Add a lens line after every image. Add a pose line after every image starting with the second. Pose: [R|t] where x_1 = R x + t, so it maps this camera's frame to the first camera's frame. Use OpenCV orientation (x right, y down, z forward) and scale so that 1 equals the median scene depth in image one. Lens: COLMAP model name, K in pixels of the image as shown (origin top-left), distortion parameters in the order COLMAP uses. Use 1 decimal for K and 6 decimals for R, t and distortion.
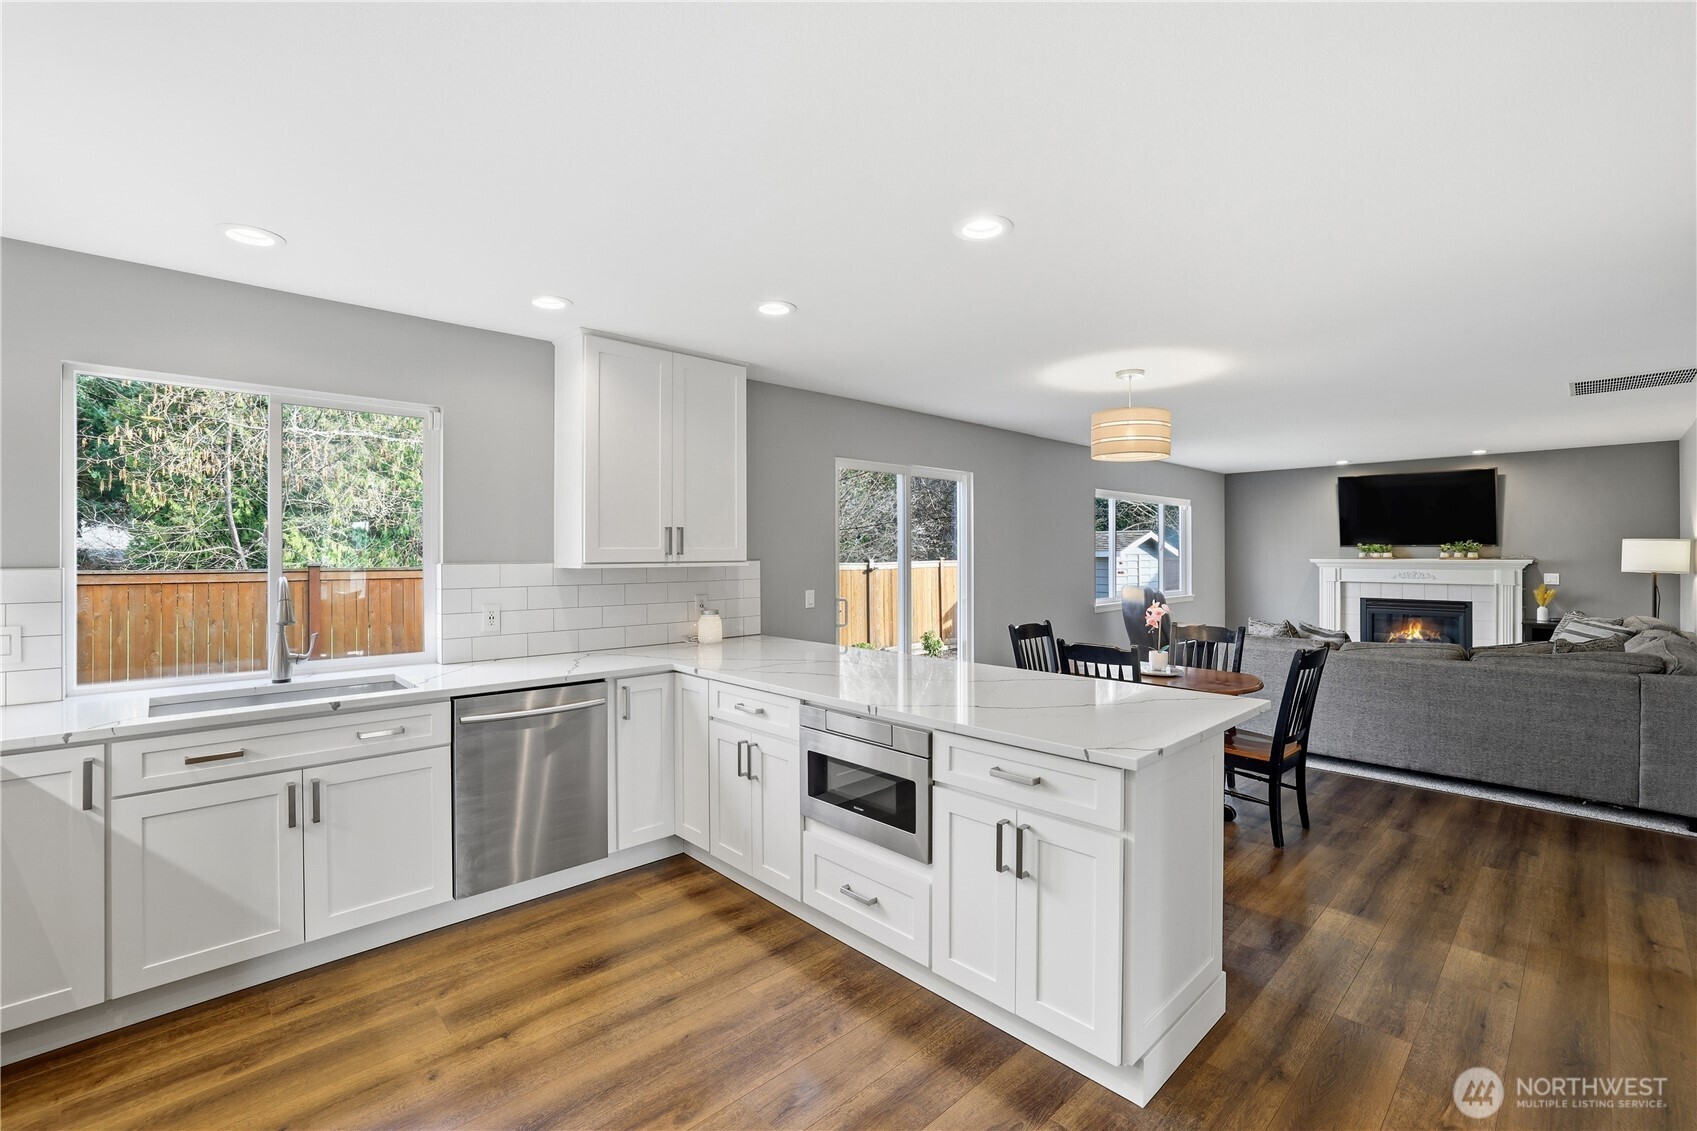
lens RADIAL K [[738.3, 0, 846.6], [0, 738.3, 553.0], [0, 0, 1]] dist [-0.047814, 0.018119]
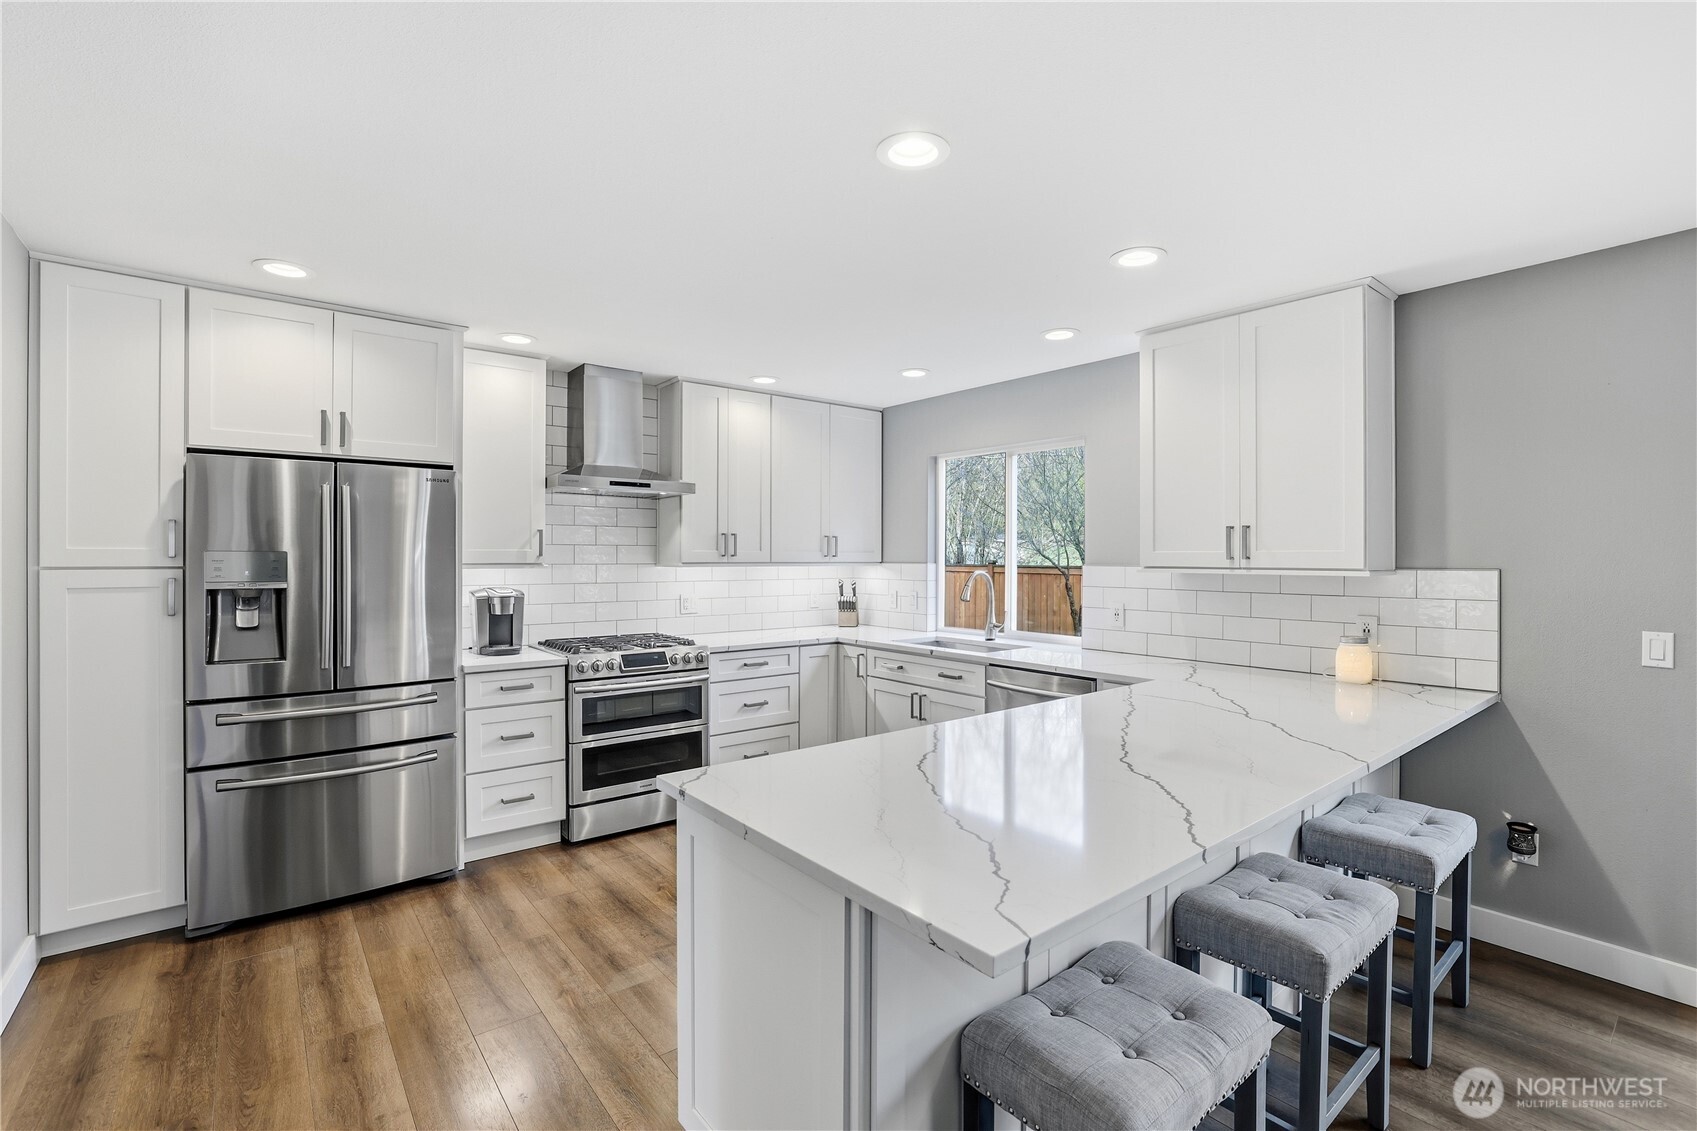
lens RADIAL K [[766.9, 0, 856.9], [0, 766.9, 560.7], [0, 0, 1]] dist [-0.036185, 0.007272]
pose [[-0.073947, 0.007597, -0.997233, 0.908923], [-0.003243, 0.999964, 0.007858, -0.001806], [0.997257, 0.003815, -0.073920, 0.886642]]
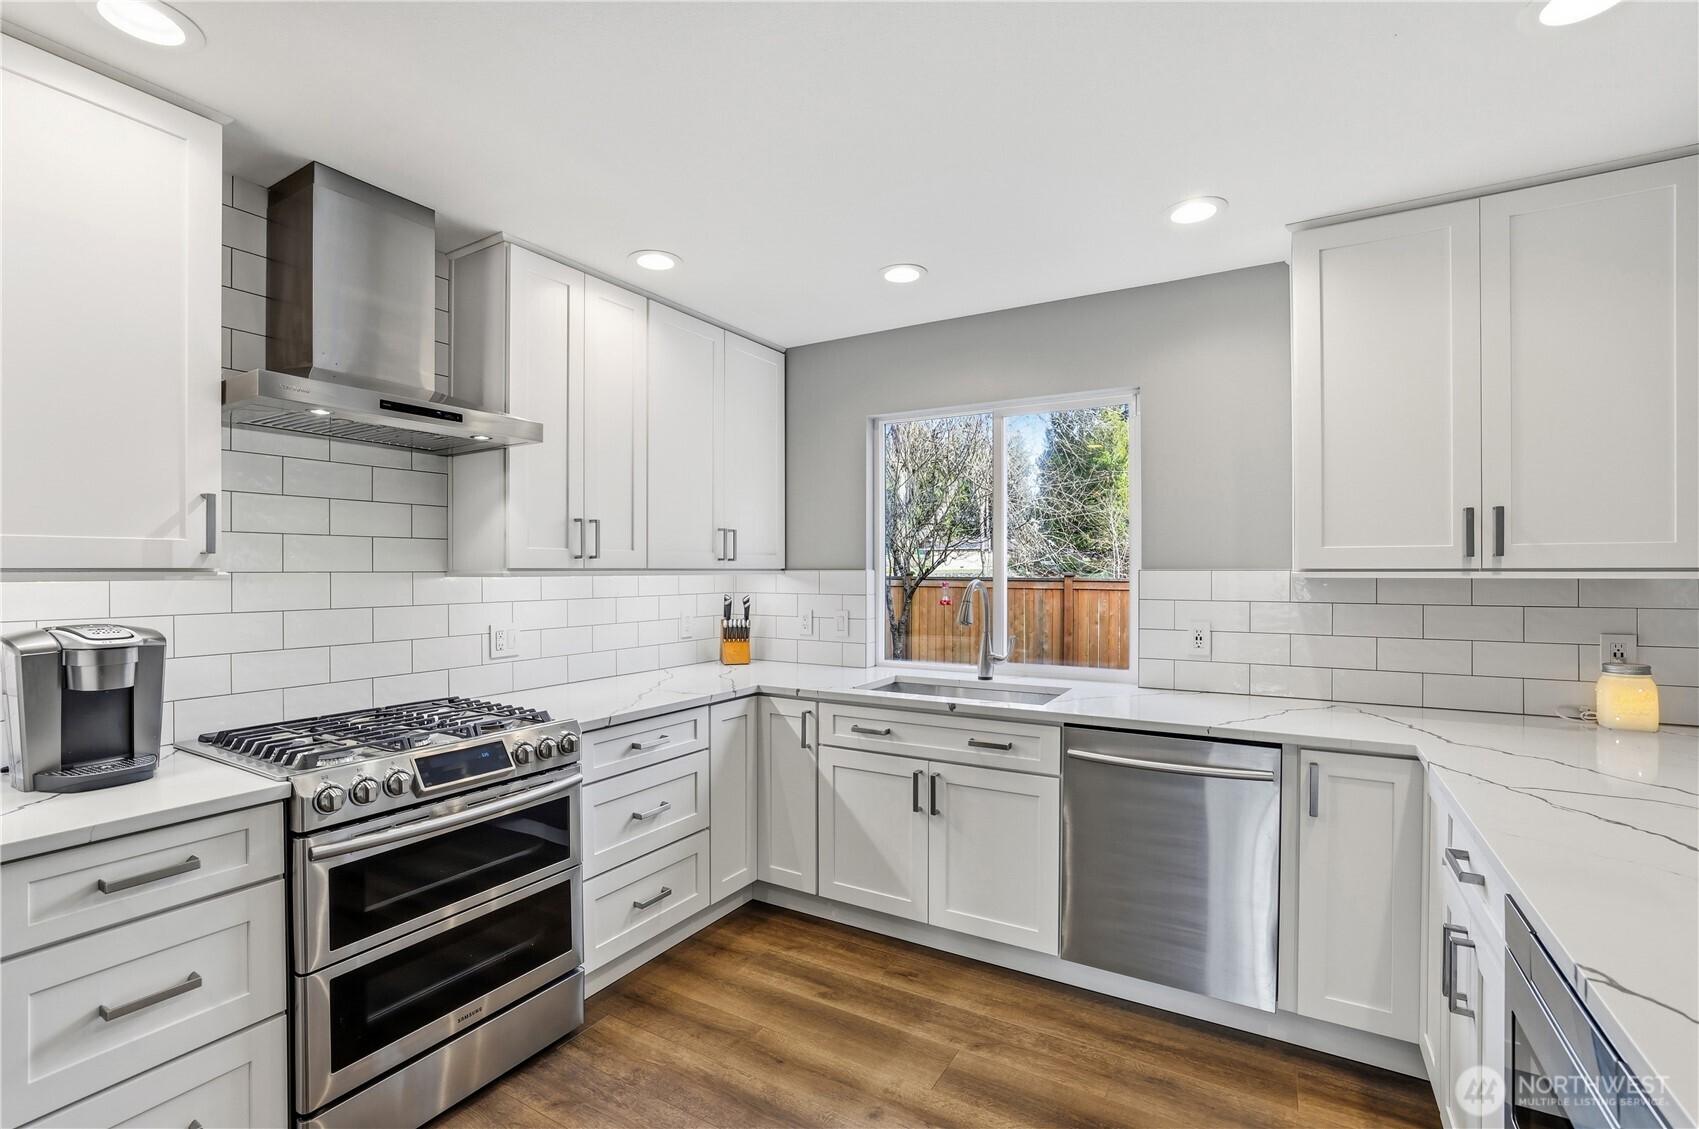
lens RADIAL K [[760.2, 0, 839.4], [0, 760.2, 571.9], [0, 0, 1]] dist [-0.050246, 0.023078]
pose [[0.270231, 0.004740, -0.962784, 0.250250], [-0.000090, 0.999988, 0.004898, 0.016174], [0.962796, -0.001237, 0.270228, 0.518511]]
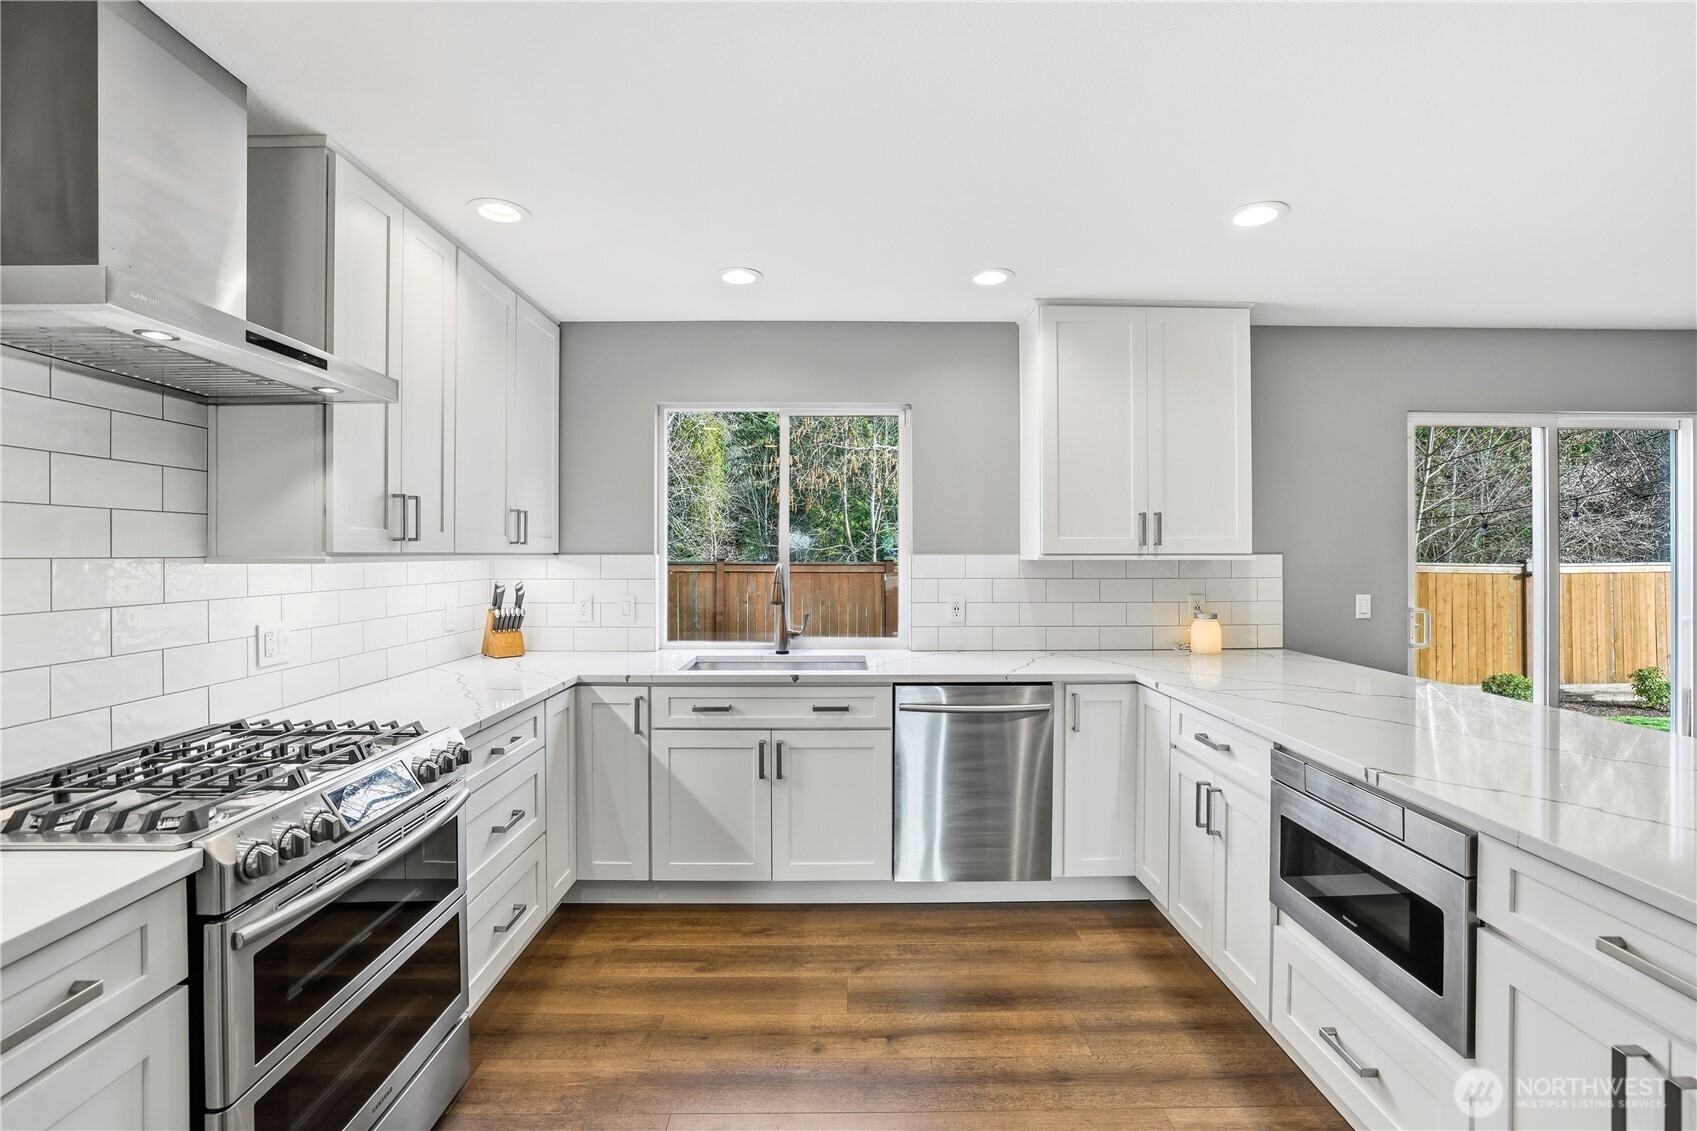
lens RADIAL K [[738.3, 0, 846.6], [0, 738.3, 553.0], [0, 0, 1]] dist [-0.047814, 0.018119]
pose [[0.733491, 0.002035, -0.679696, 0.115836], [-0.001559, 0.999998, 0.001312, 0.014713], [0.679698, 0.000097, 0.733492, 0.200784]]
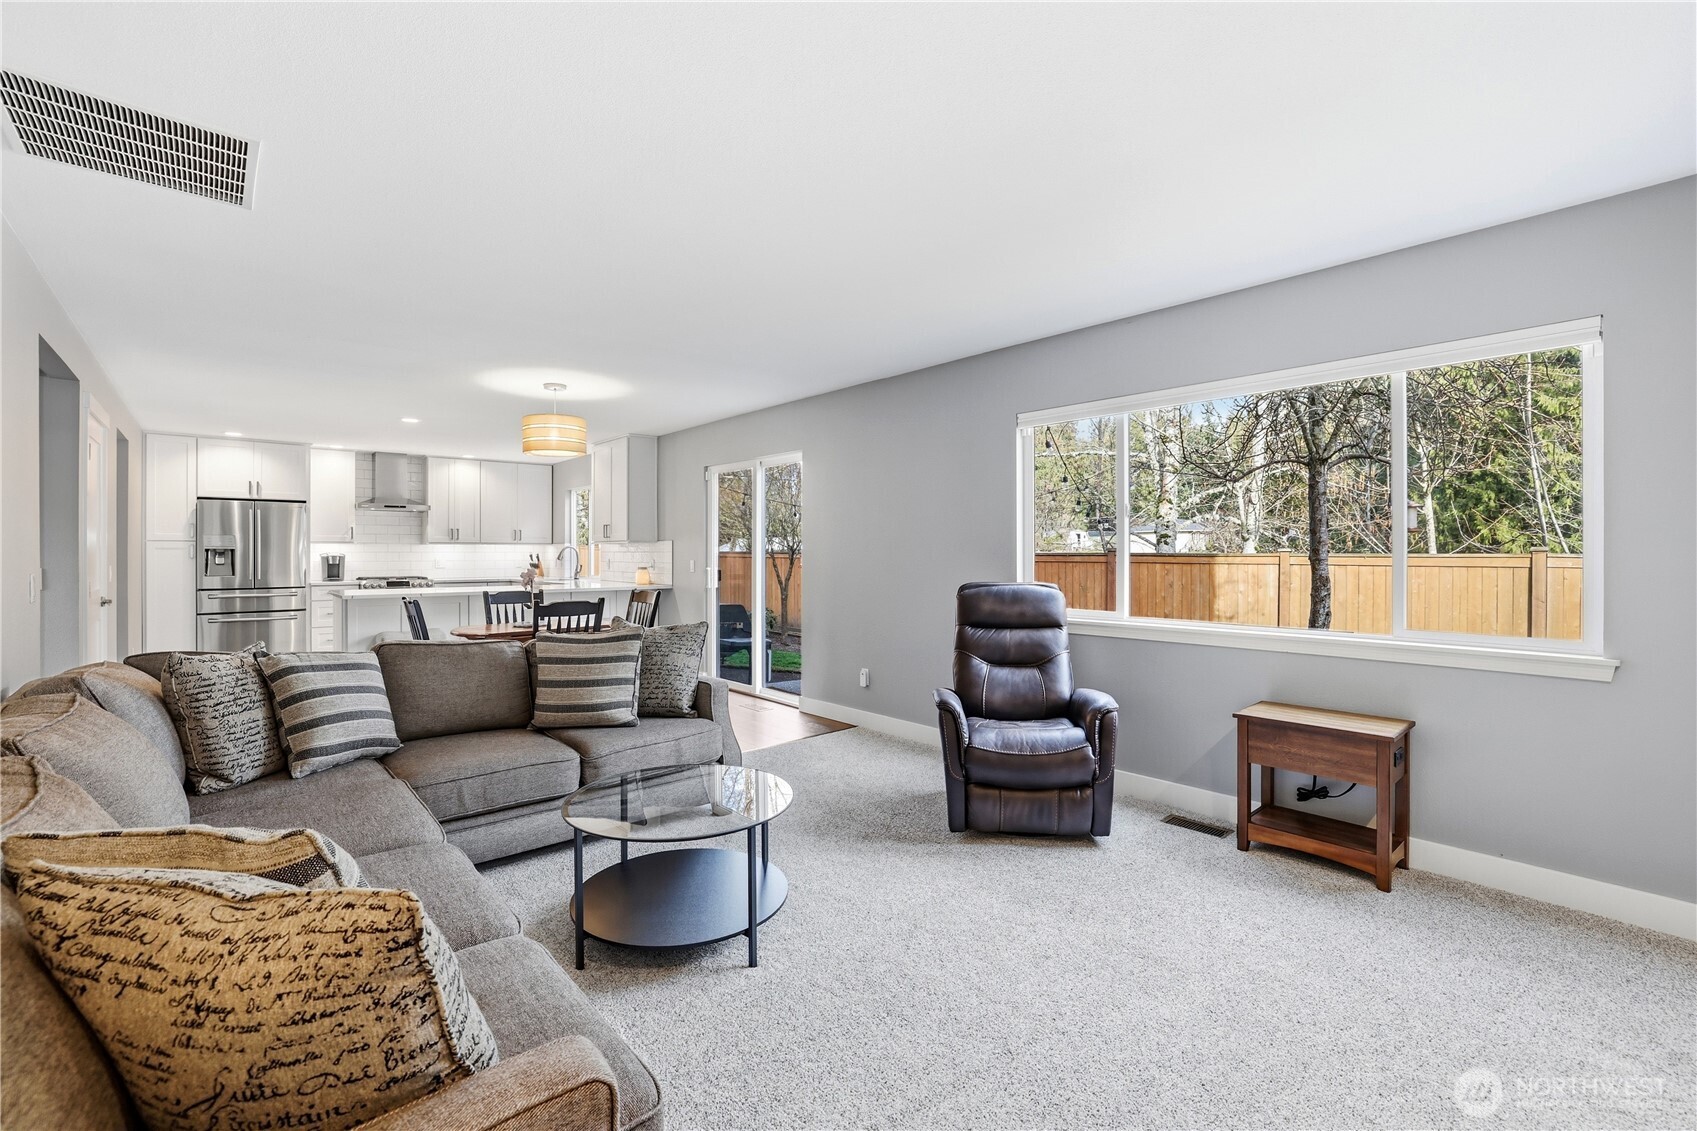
lens RADIAL K [[758.4, 0, 843.6], [0, 758.4, 556.7], [0, 0, 1]] dist [-0.019460, 0.001091]
pose [[-0.057717, 0.004173, -0.998324, 2.669278], [0.000042, 0.999991, 0.004177, 0.069080], [0.998333, 0.000199, -0.057717, 2.525970]]
